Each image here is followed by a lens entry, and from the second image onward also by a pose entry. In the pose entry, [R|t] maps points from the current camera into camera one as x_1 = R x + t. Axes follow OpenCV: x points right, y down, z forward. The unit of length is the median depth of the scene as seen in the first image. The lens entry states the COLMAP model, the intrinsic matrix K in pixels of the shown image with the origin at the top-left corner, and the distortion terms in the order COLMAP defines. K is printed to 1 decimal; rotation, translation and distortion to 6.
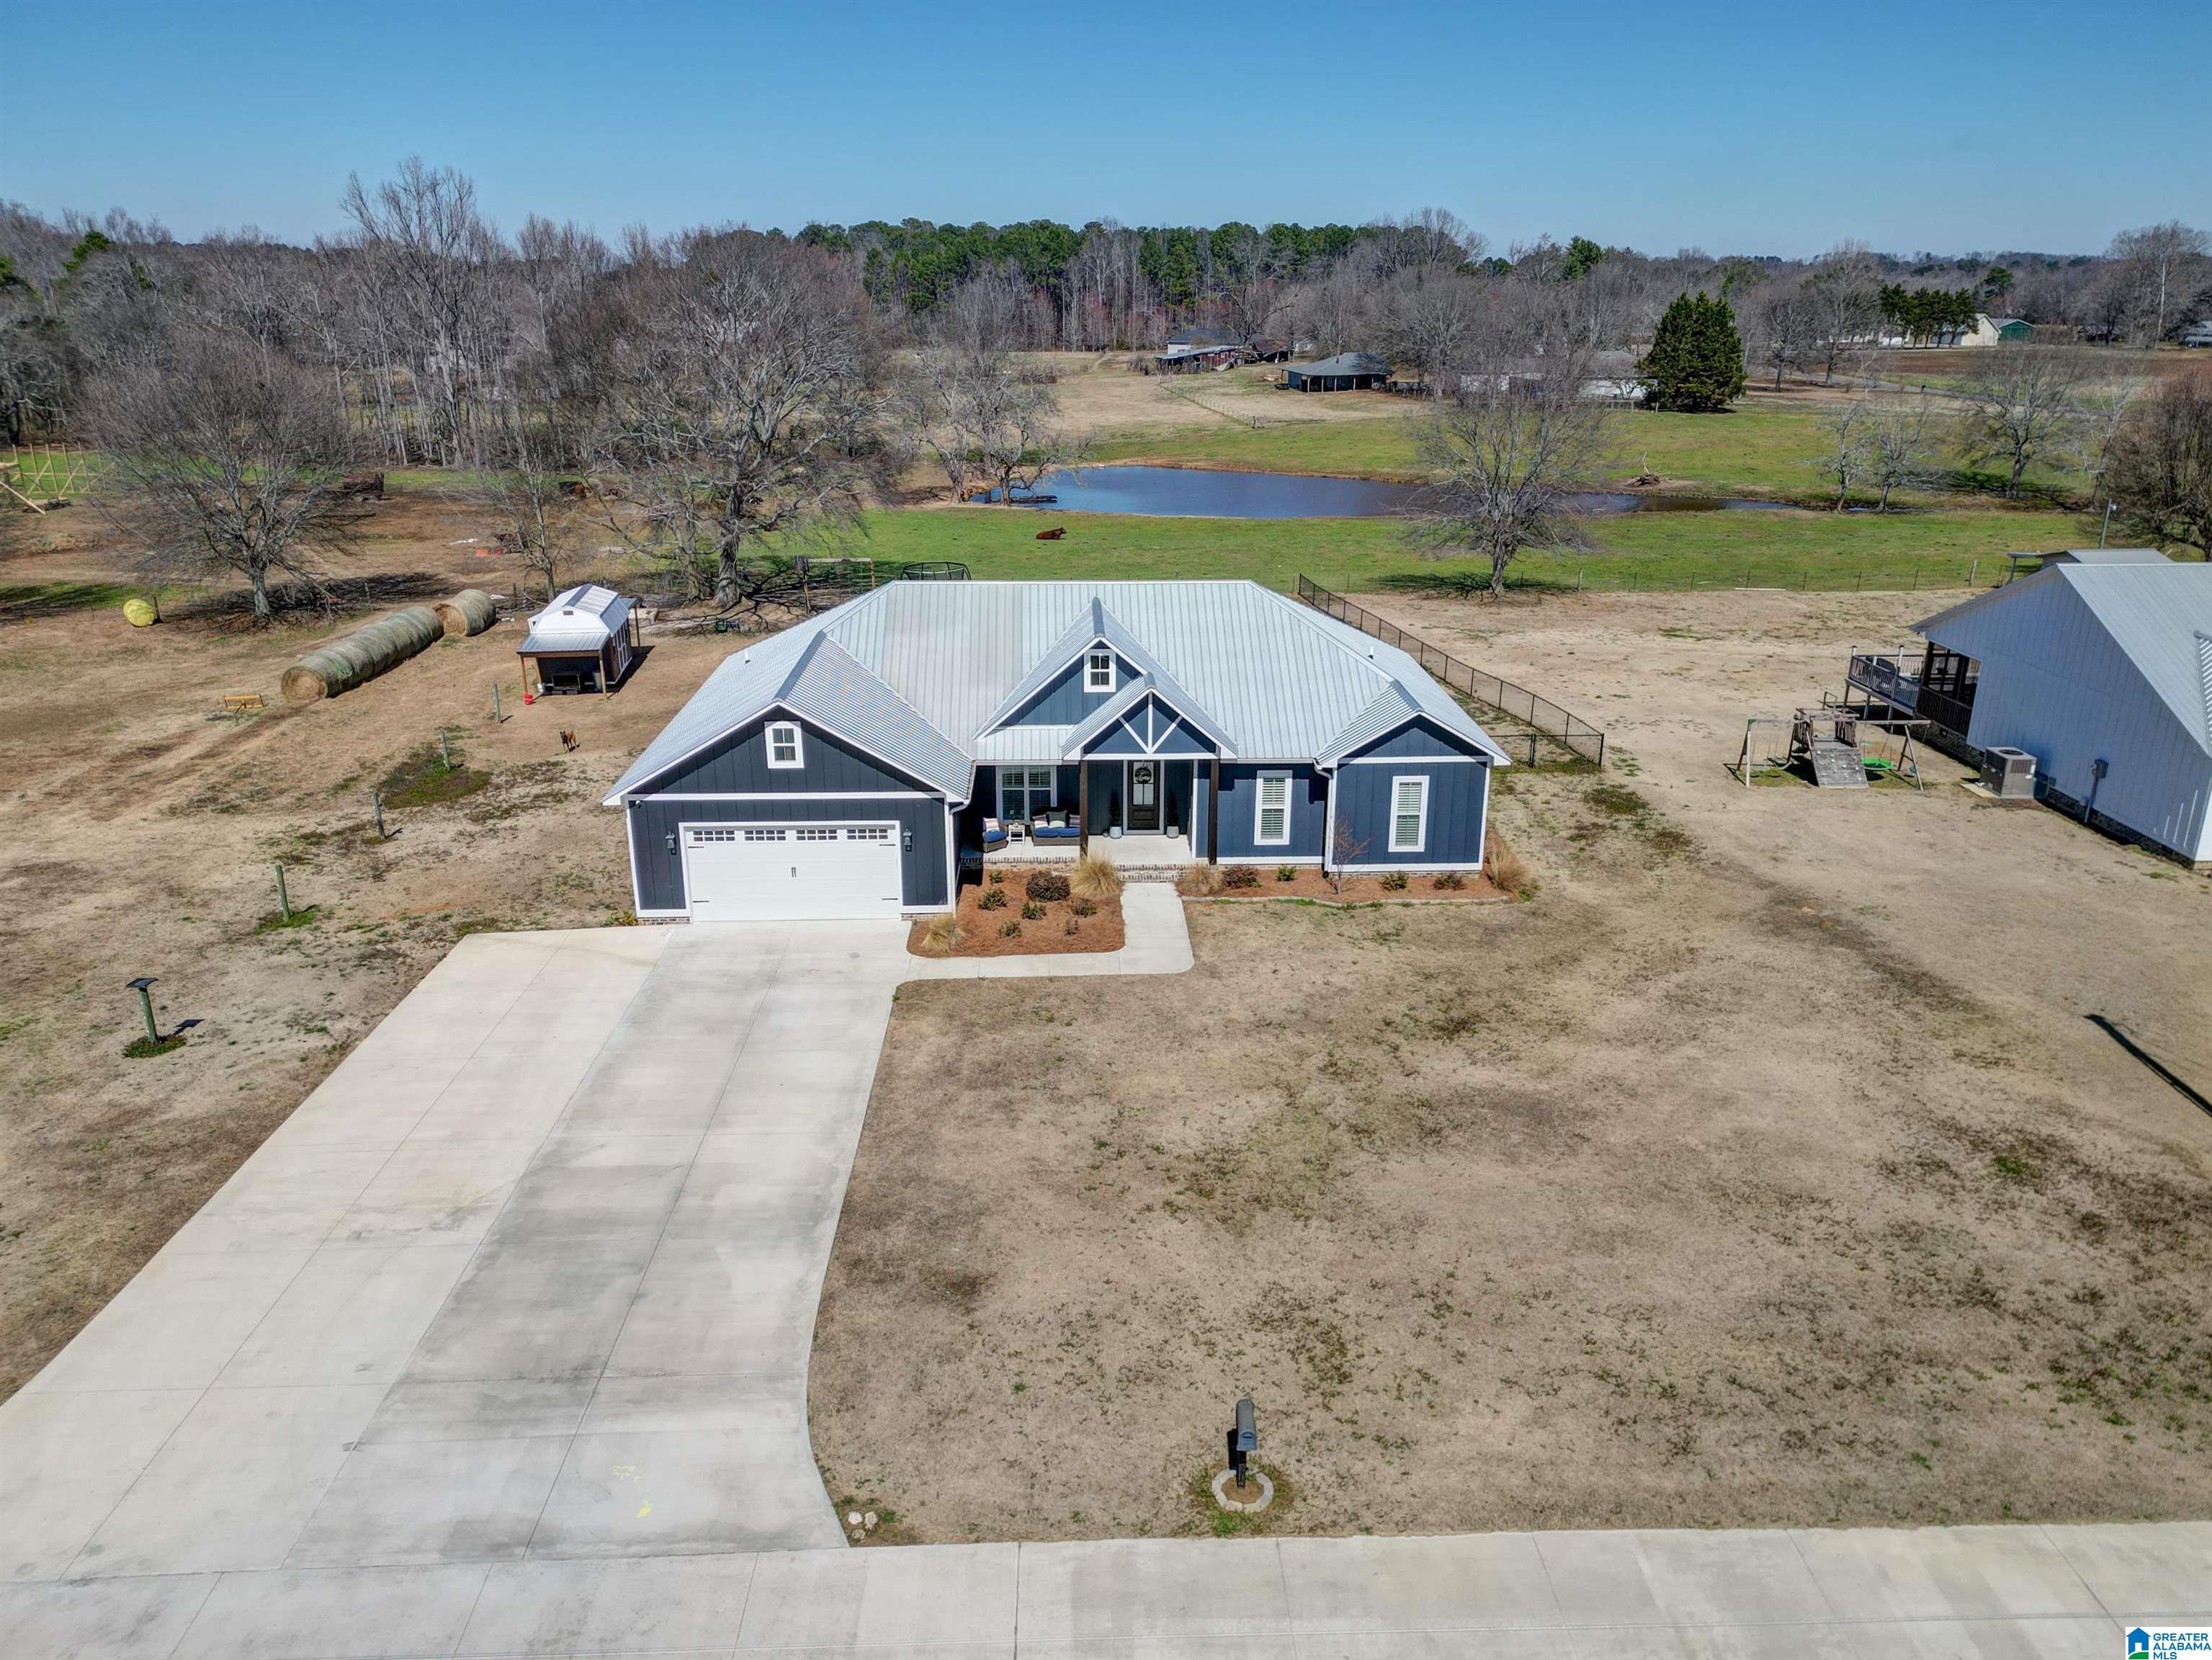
lens RADIAL K [[1570.0, 0, 1111.4], [0, 1570.0, 882.3], [0, 0, 1]] dist [0.069099, -0.054321]
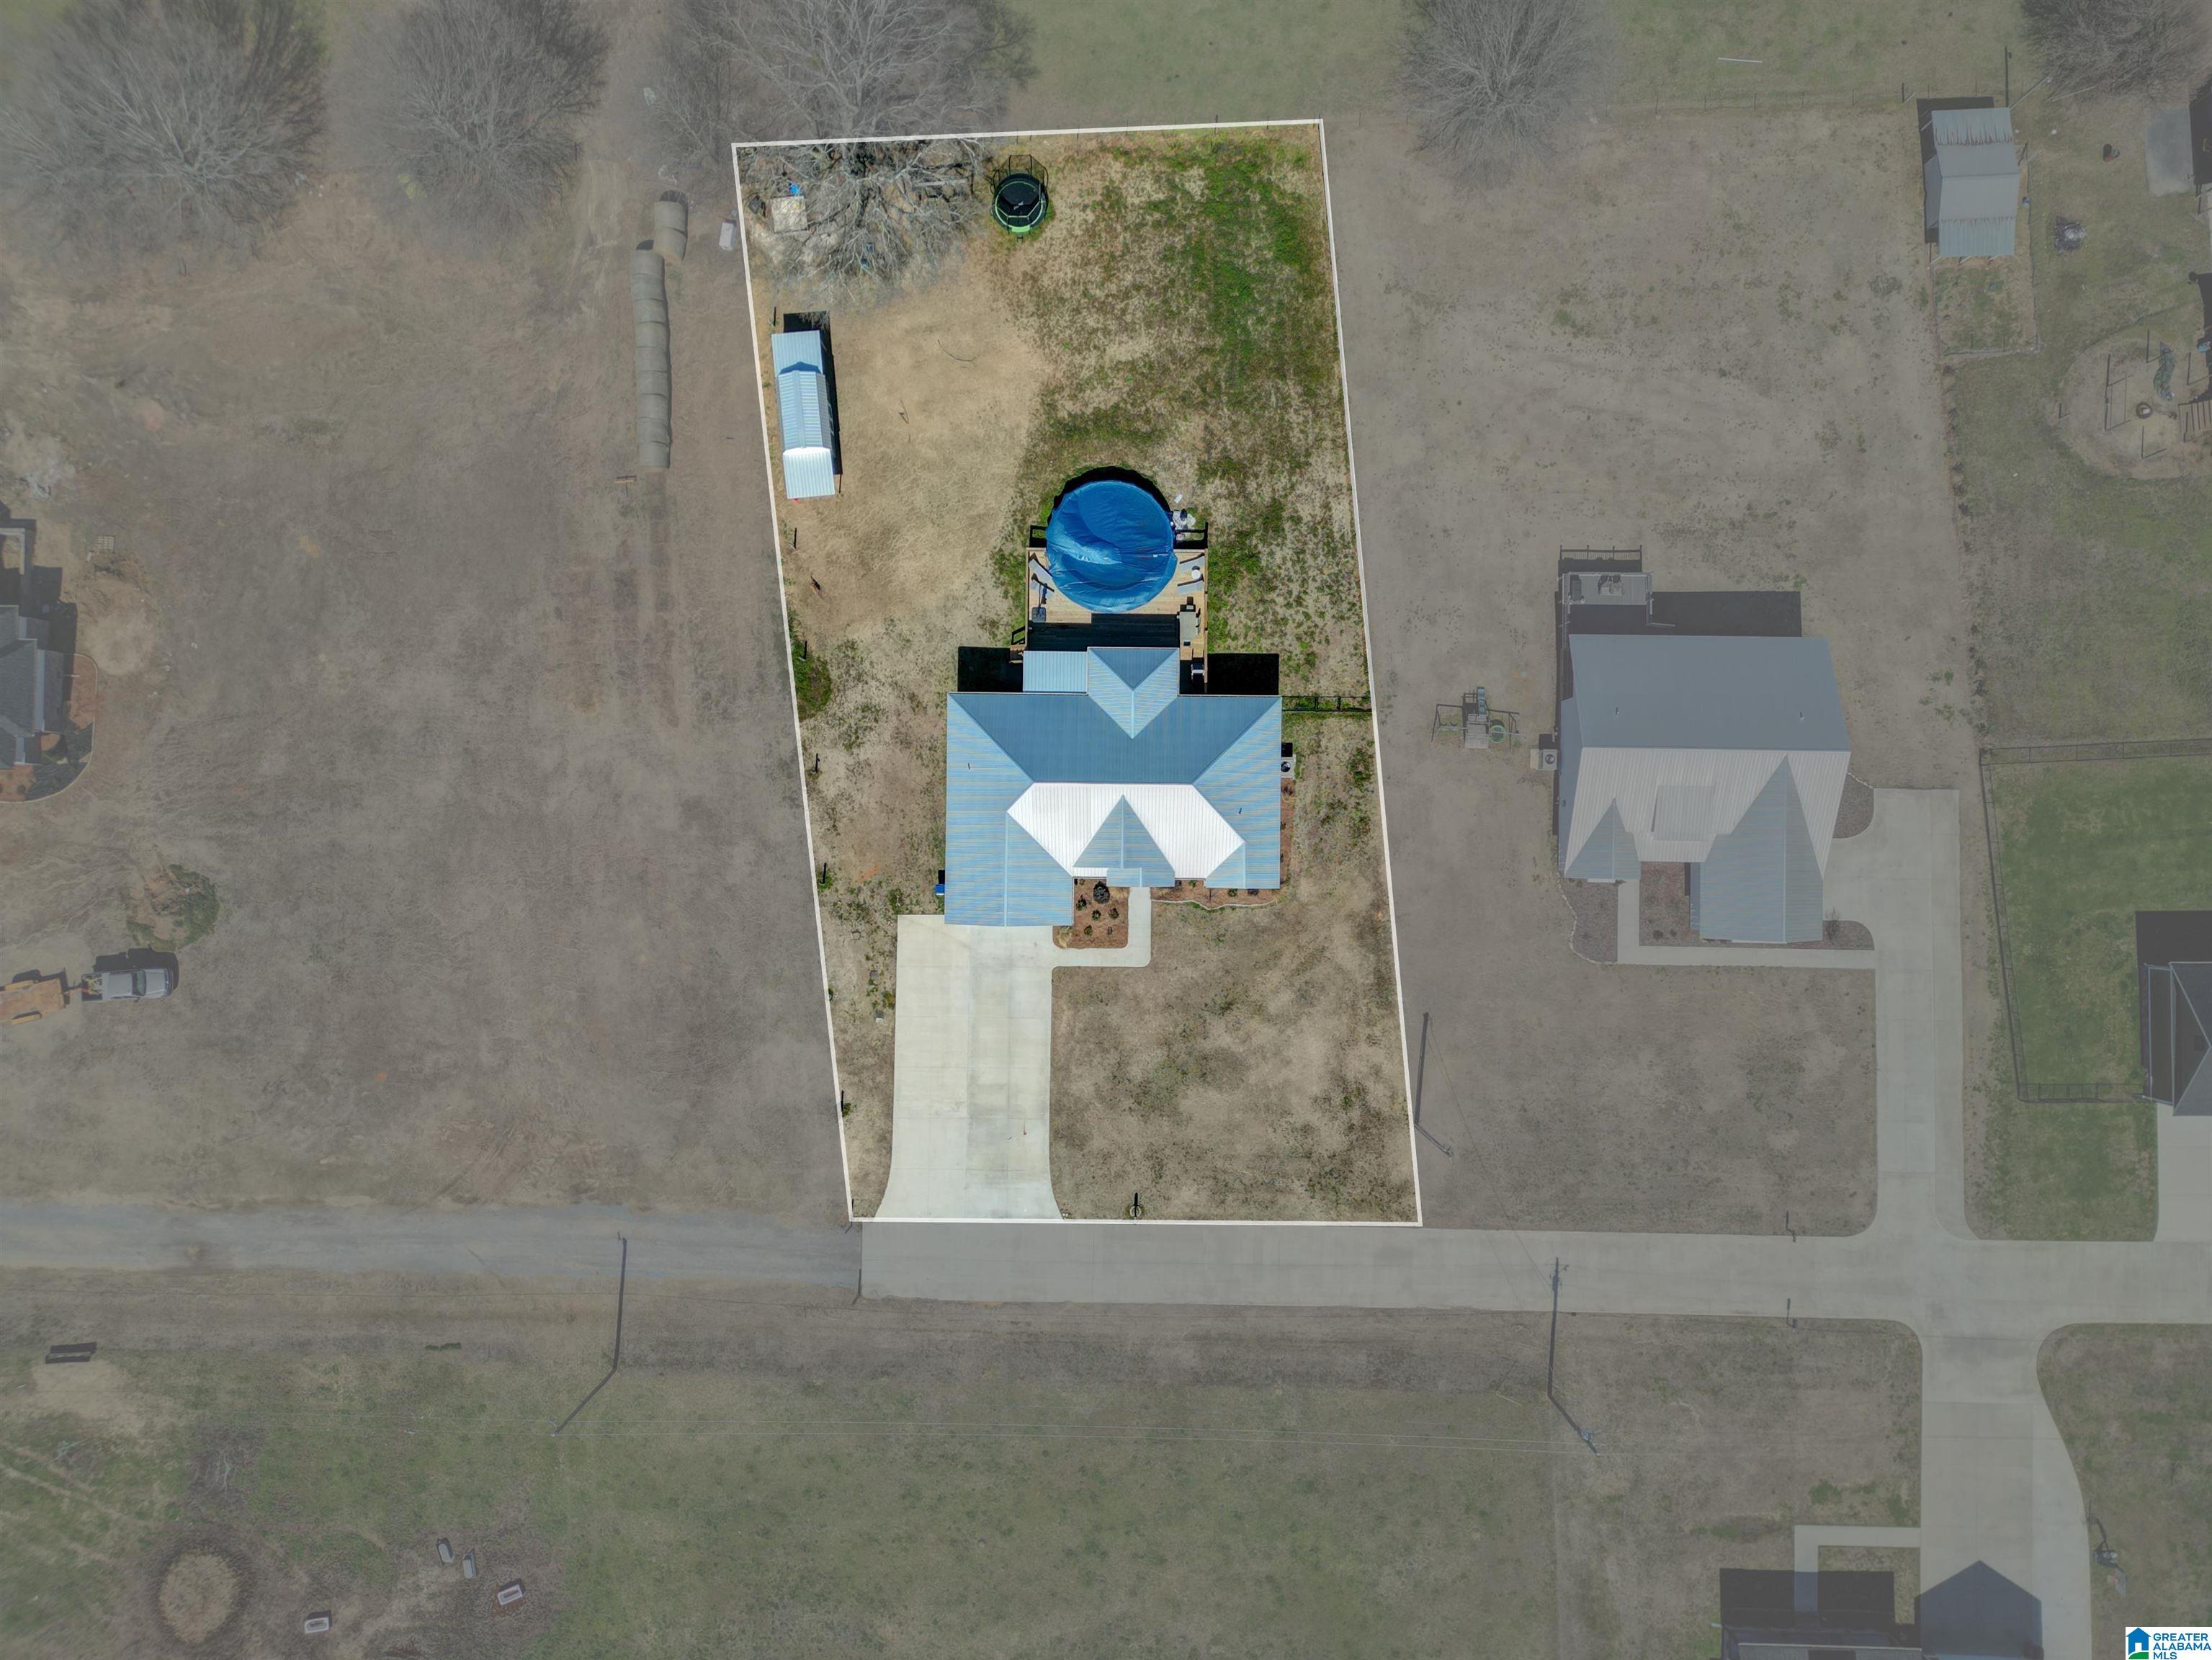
lens RADIAL K [[1570.0, 0, 1098.5], [0, 1570.0, 835.3], [0, 0, 1]] dist [0.069099, -0.054321]
pose [[0.998784, 0.045733, -0.018399, -0.001031], [0.000947, 0.355374, 0.934724, -2.521041], [0.049286, -0.933605, 0.354899, 0.143546]]
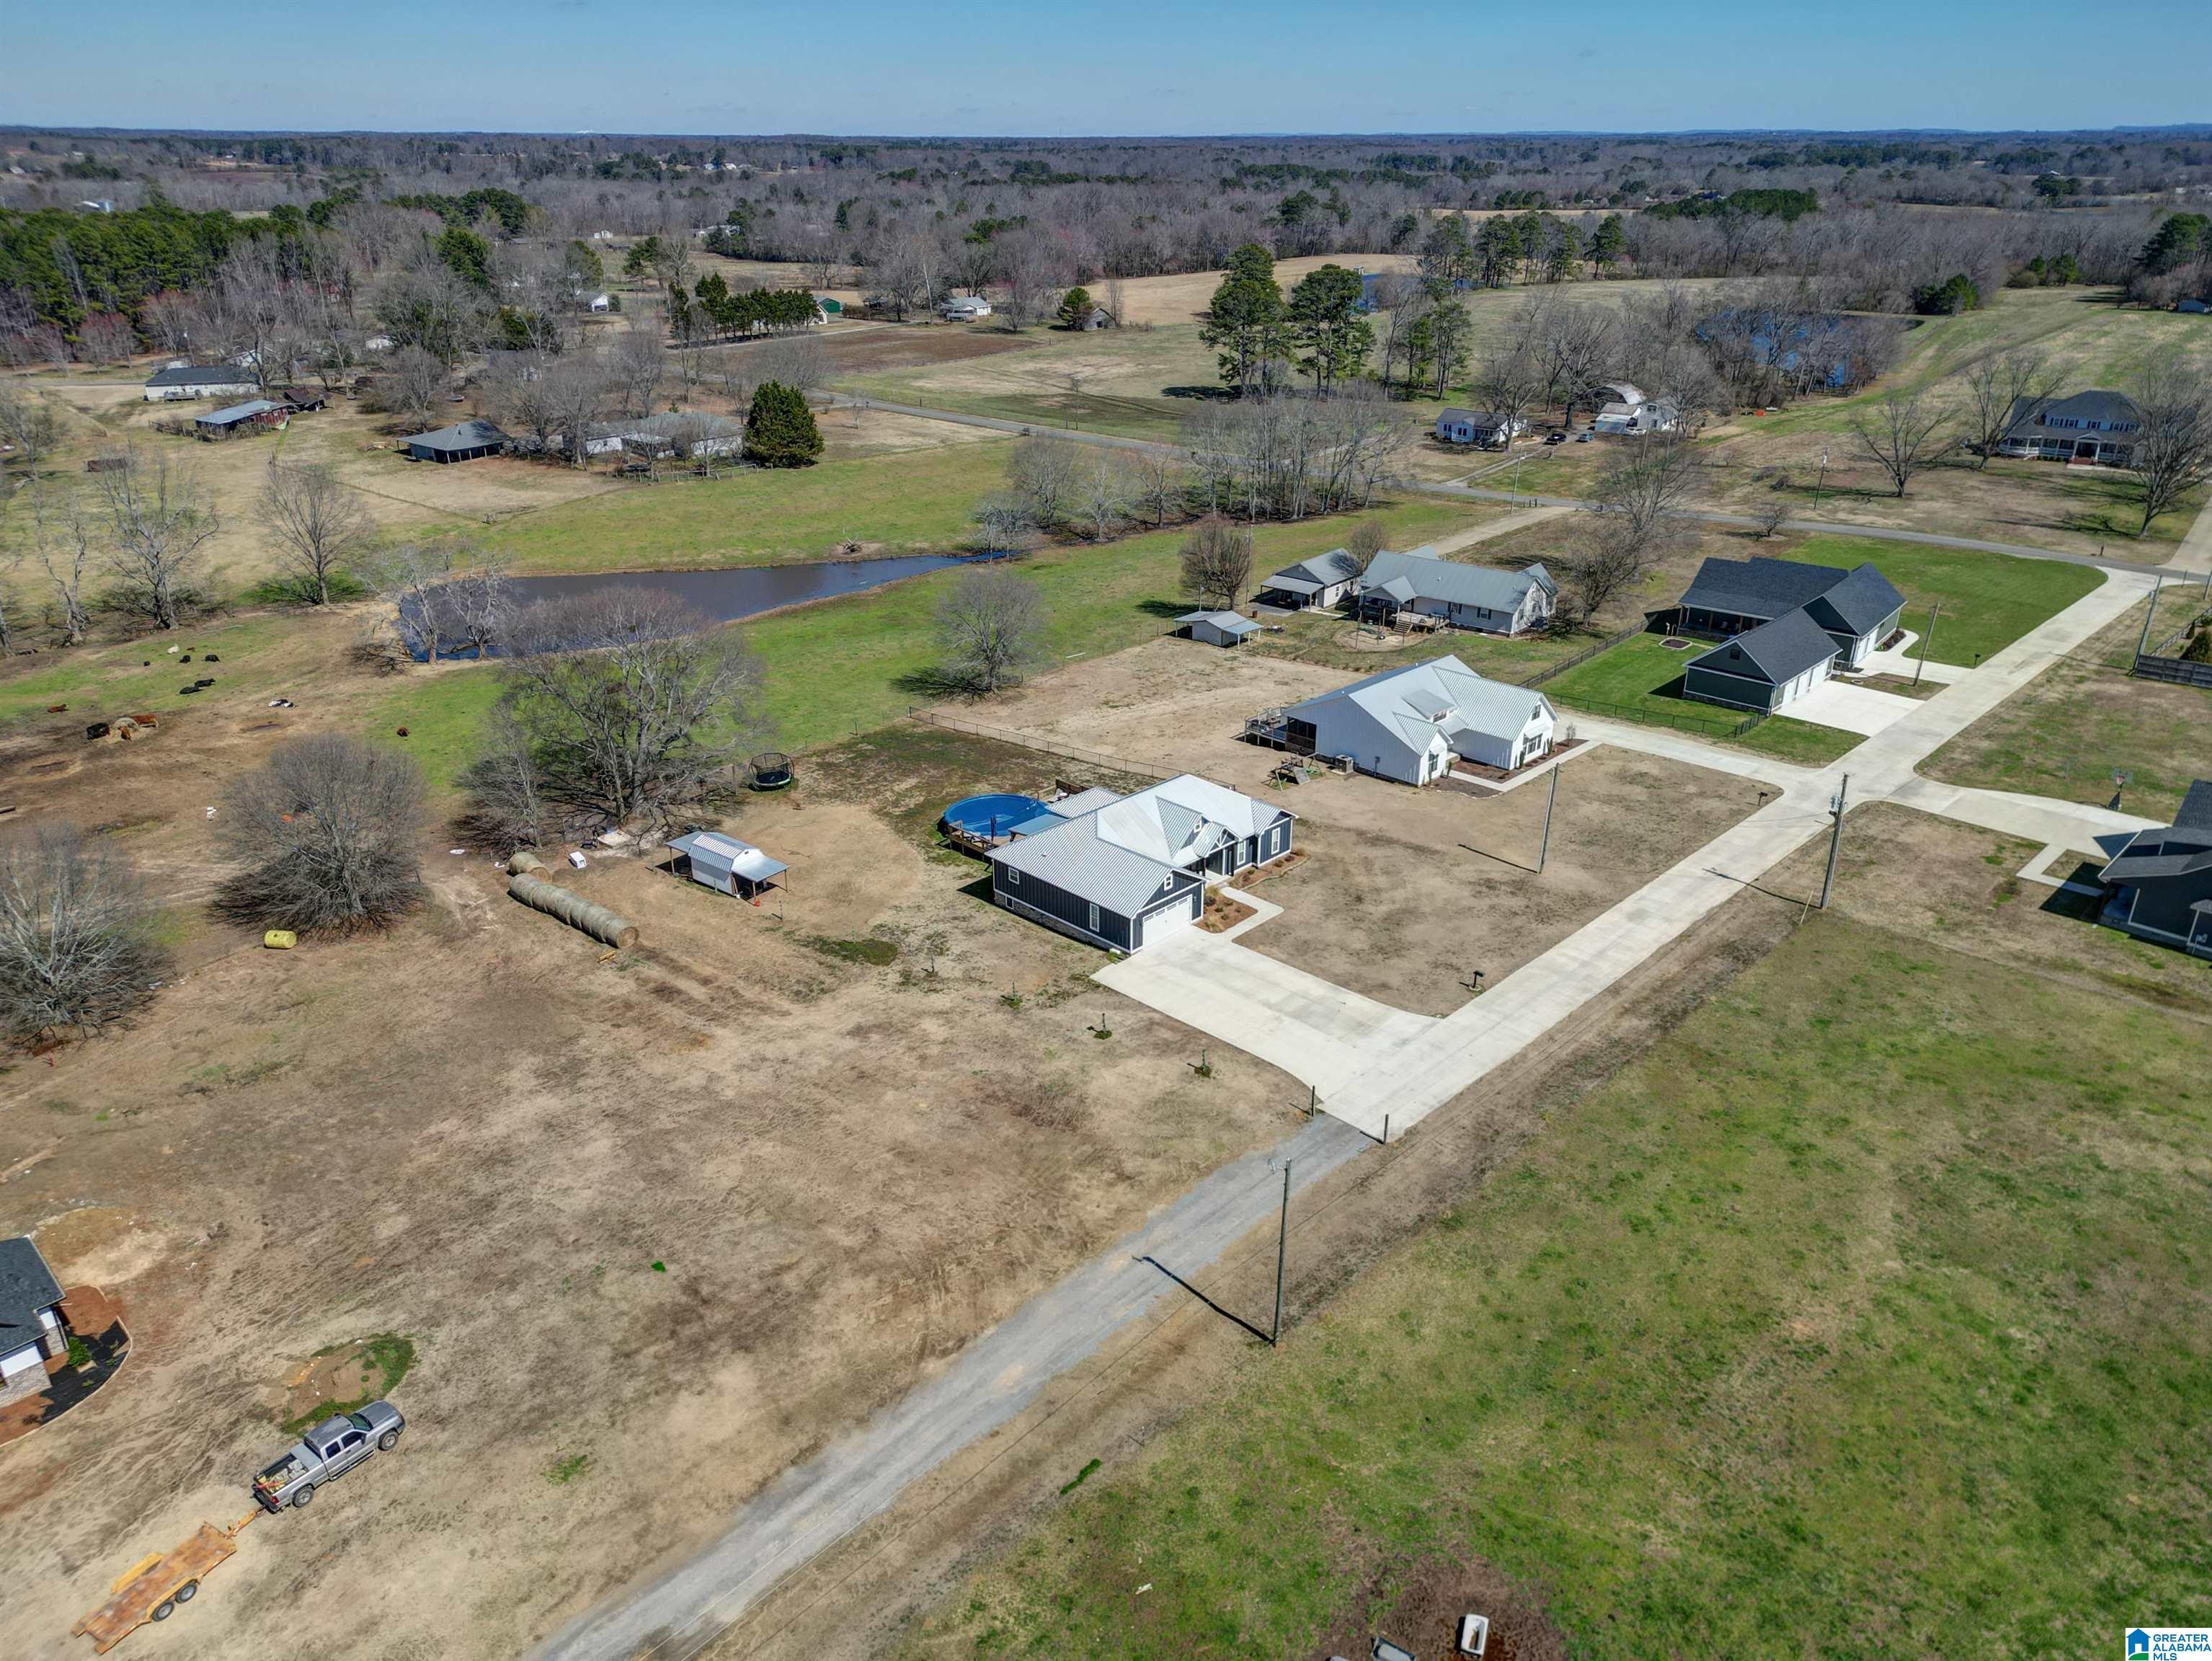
lens RADIAL K [[1569.9, 0, 1125.6], [0, 1569.9, 839.8], [0, 0, 1]] dist [0.069099, -0.054321]
pose [[0.714886, -0.287334, 0.637477, -1.979834], [0.247365, 0.956640, 0.153789, -0.592288], [-0.654025, 0.047748, 0.754965, -1.117321]]
